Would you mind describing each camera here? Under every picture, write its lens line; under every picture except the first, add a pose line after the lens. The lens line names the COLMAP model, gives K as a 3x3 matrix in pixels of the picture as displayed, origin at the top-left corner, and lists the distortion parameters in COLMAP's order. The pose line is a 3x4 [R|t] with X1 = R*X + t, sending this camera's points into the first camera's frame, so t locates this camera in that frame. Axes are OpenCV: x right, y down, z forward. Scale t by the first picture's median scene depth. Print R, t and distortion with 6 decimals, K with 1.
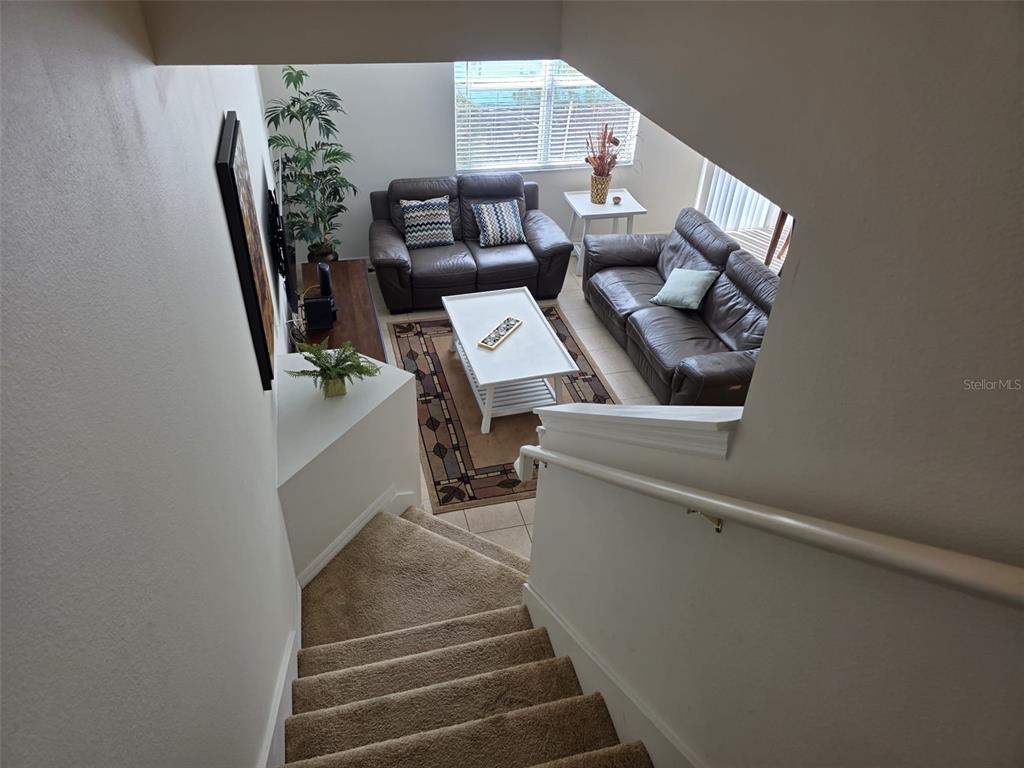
lens RADIAL K [[689.1, 0, 505.0], [0, 689.1, 386.1], [0, 0, 1]] dist [0.068701, -0.063713]
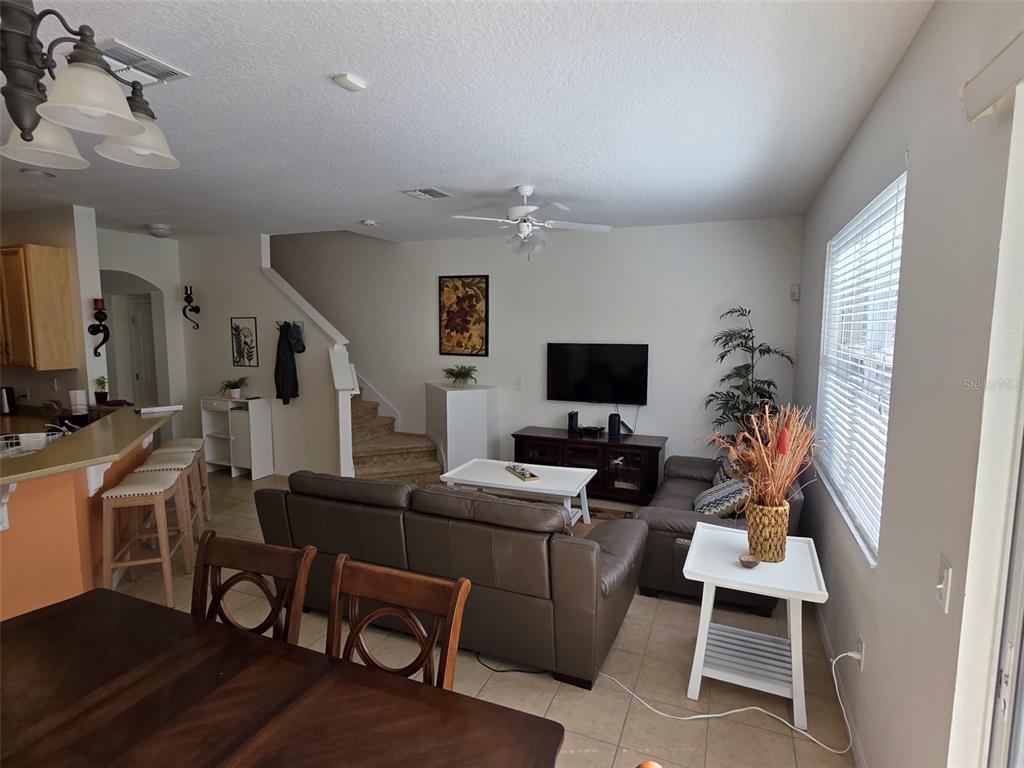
lens RADIAL K [[536.9, 0, 512.0], [0, 536.9, 384.0], [0, 0, 1]] dist [0.002377, 0.000229]
pose [[-0.606907, 0.048049, -0.793319, 0.641737], [-0.494749, 0.758345, 0.424425, -0.508036], [0.622003, 0.650080, -0.436473, 1.136569]]
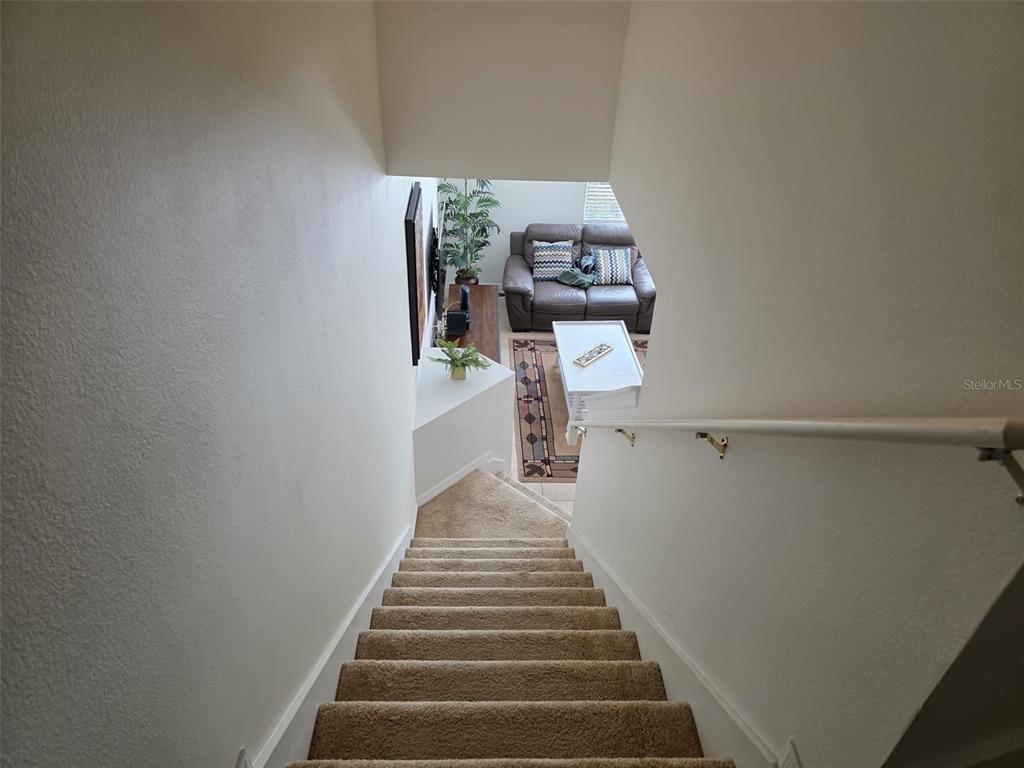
lens RADIAL K [[694.8, 0, 512.0], [0, 694.8, 412.0], [0, 0, 1]] dist [0.078166, 0.000027]
pose [[0.975673, 0.133024, -0.174260, 0.073293], [-0.134651, 0.990890, 0.002509, 0.037297], [0.173006, 0.021017, 0.984696, -0.235651]]
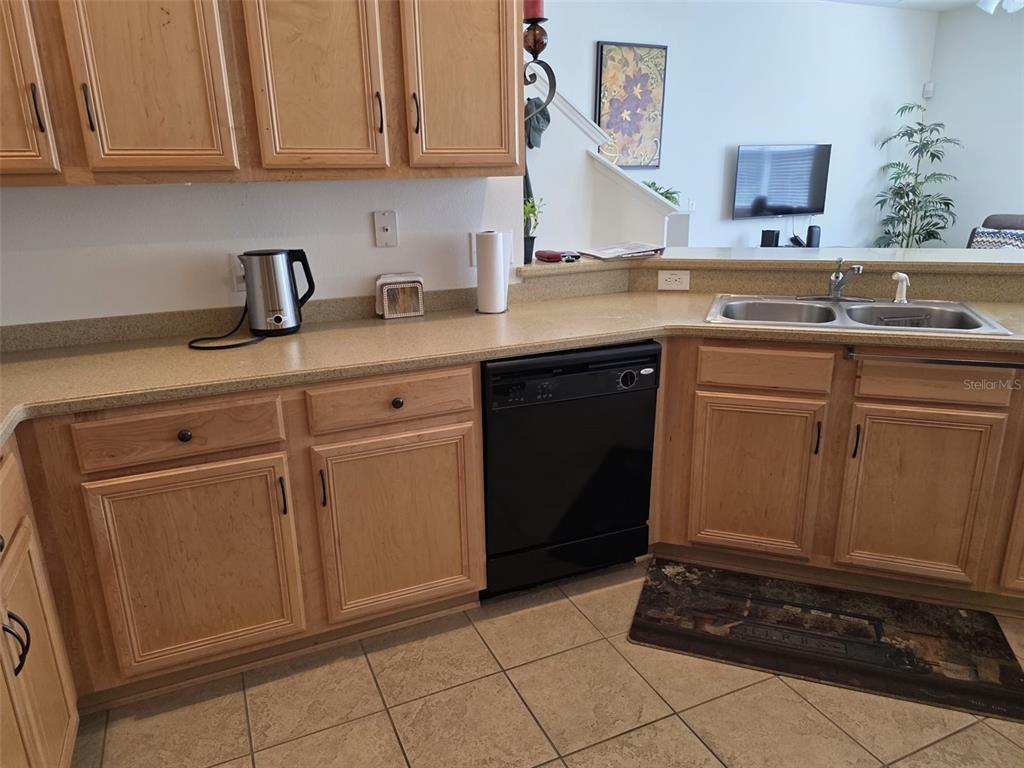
lens RADIAL K [[689.1, 0, 505.0], [0, 689.1, 386.1], [0, 0, 1]] dist [0.068701, -0.063713]
pose [[0.159030, 0.249704, -0.955174, 0.830784], [-0.568772, 0.813973, 0.118095, 0.209853], [0.806975, 0.524496, 0.271471, 0.295867]]
